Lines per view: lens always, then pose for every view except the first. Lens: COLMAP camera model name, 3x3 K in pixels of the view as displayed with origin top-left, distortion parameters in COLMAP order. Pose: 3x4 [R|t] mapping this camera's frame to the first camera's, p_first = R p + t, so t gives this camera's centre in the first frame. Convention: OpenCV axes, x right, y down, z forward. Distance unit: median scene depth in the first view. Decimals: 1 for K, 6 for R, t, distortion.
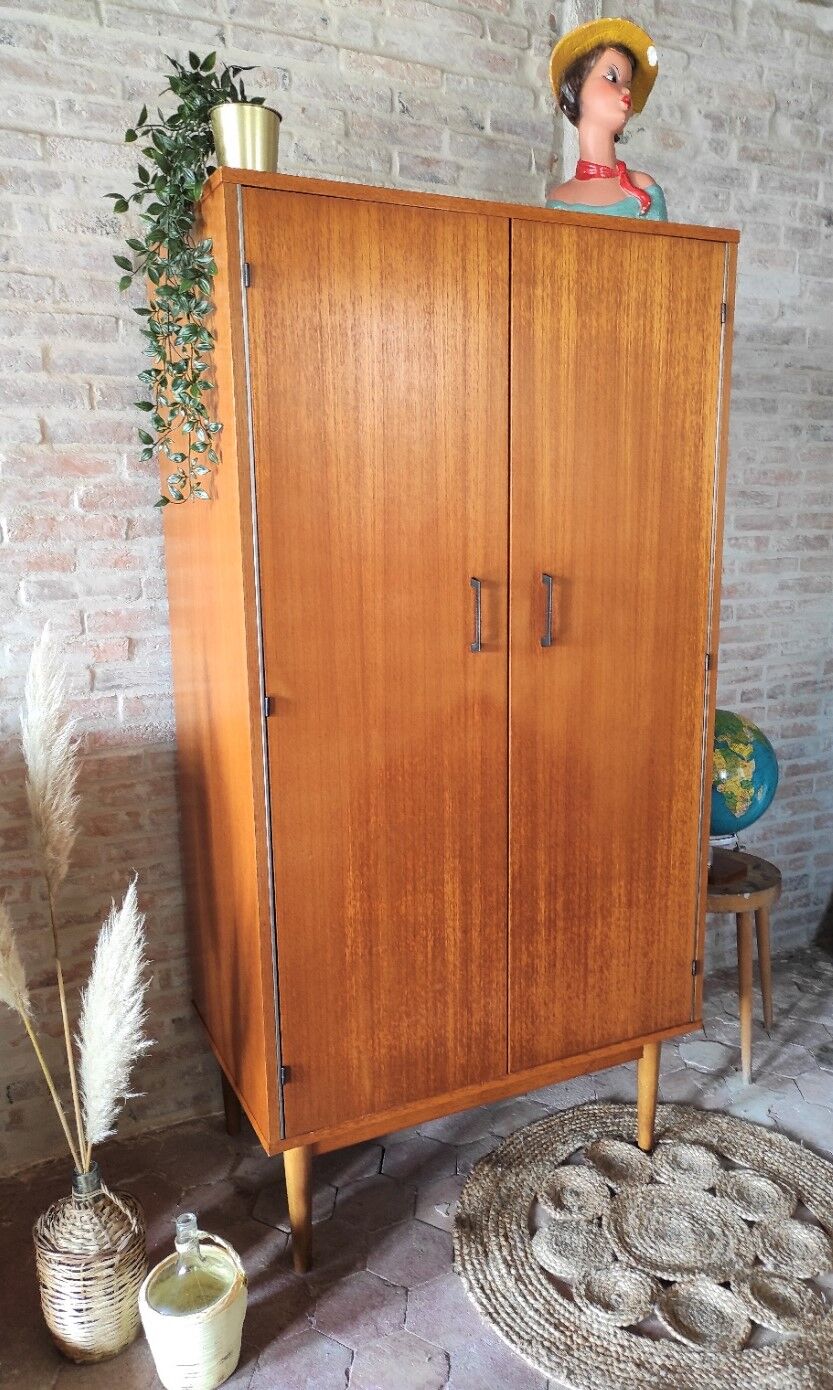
lens RADIAL K [[1021.7, 0, 438.0], [0, 1021.7, 700.1], [0, 0, 1]] dist [0.027348, -0.009753]
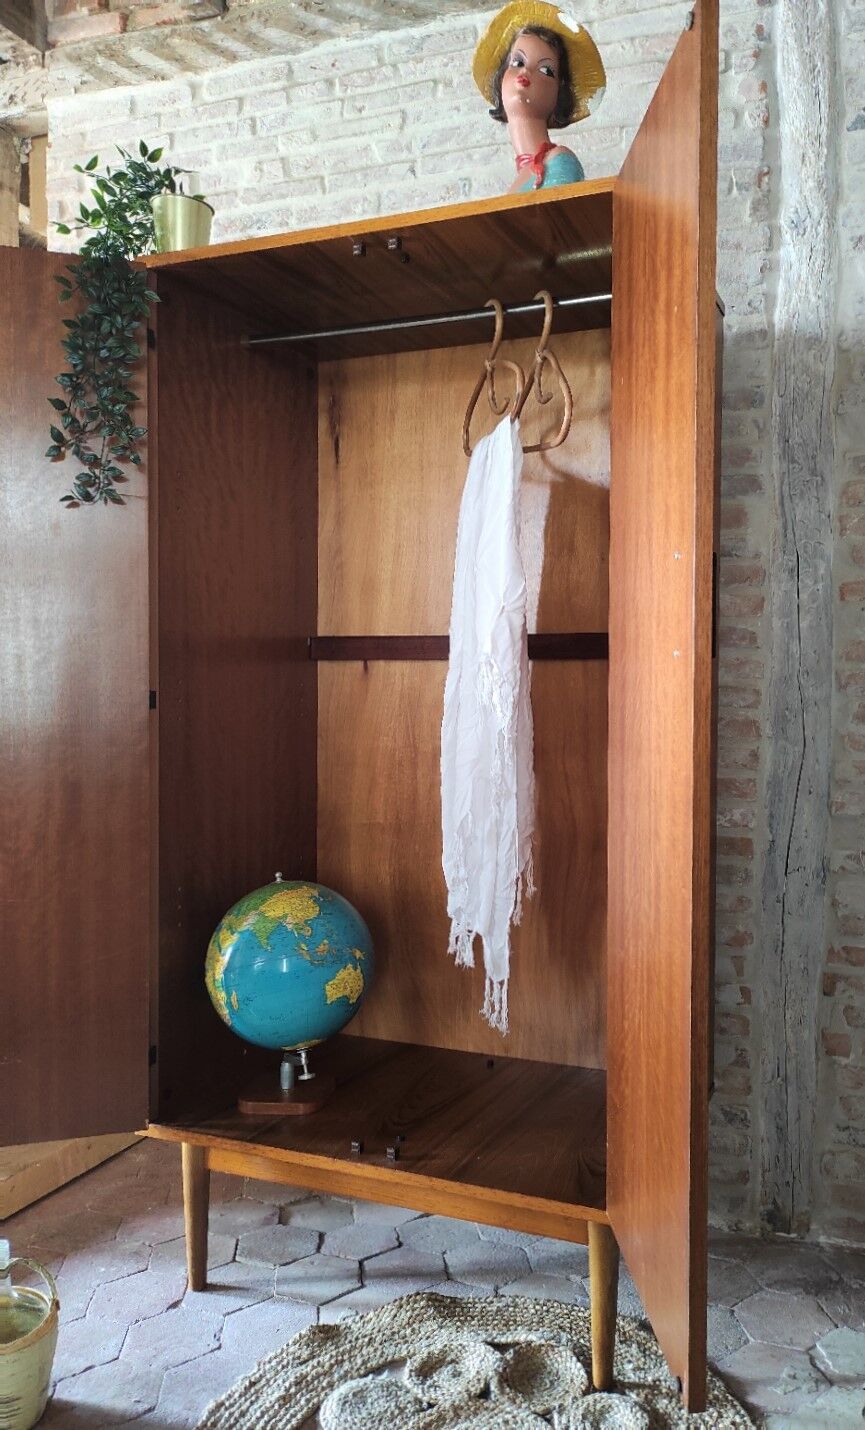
lens RADIAL K [[1051.1, 0, 525.0], [0, 1051.1, 707.9], [0, 0, 1]] dist [0.027348, -0.009753]
pose [[0.685546, 0.035910, -0.727143, 0.811424], [-0.159063, 0.982041, -0.101465, 0.054512], [0.710441, 0.185221, 0.678946, 0.419853]]
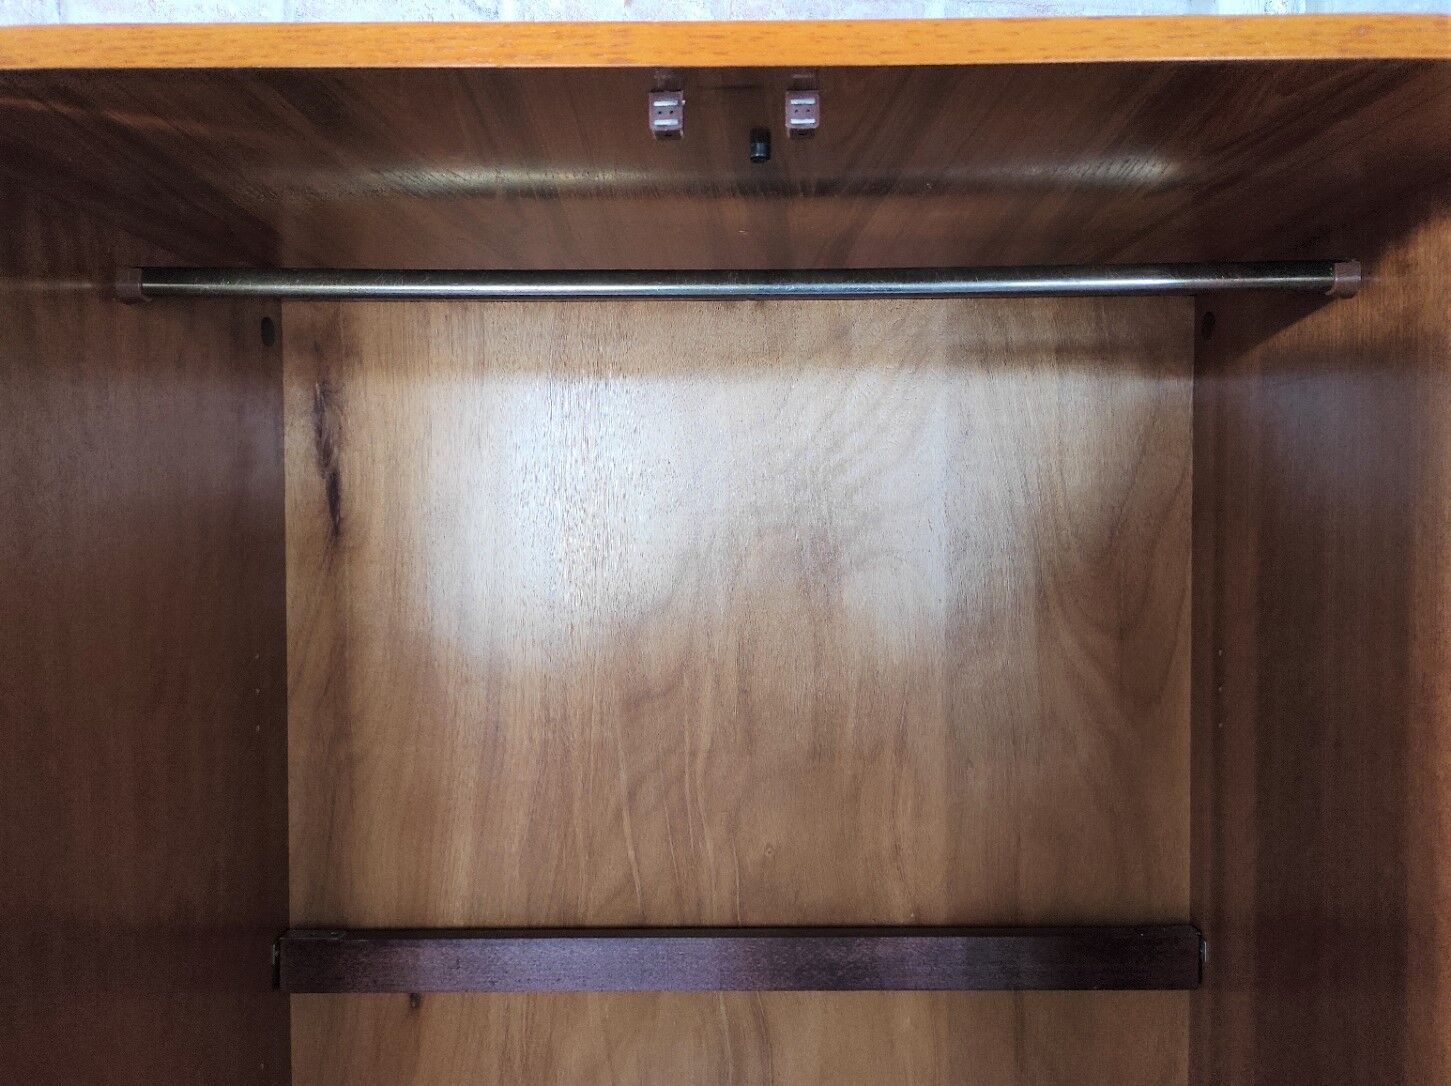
lens RADIAL K [[1081.1, 0, 735.1], [0, 1081.1, 565.9], [0, 0, 1]] dist [0.038813, -0.043323]
pose [[0.899188, 0.019672, -0.437120, 0.182680], [-0.092746, 0.984859, -0.146463, -0.241582], [0.427621, 0.172239, 0.887397, 0.643836]]
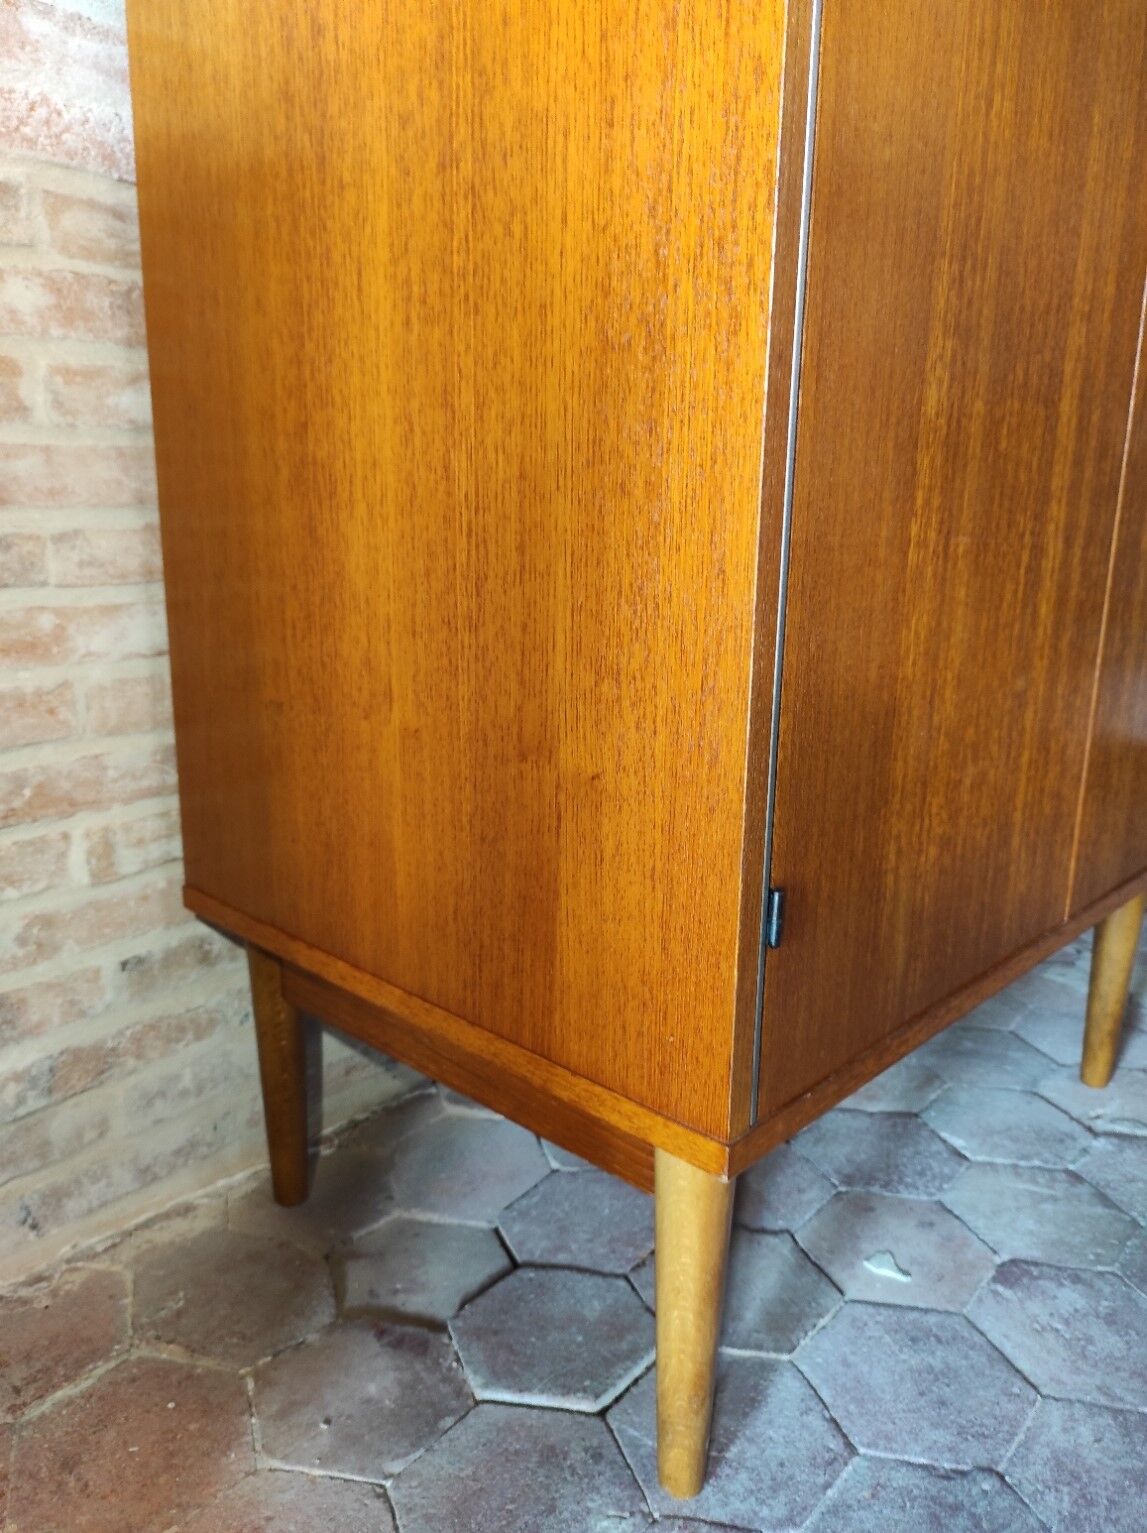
lens RADIAL K [[1142.2, 0, 576.5], [0, 1142.2, 772.5], [0, 0, 1]] dist [0.038813, -0.043323]
pose [[0.934189, -0.059309, 0.351813, -0.296613], [0.045306, 0.997824, 0.047910, 0.275438], [-0.353889, -0.028818, 0.934843, 0.635989]]
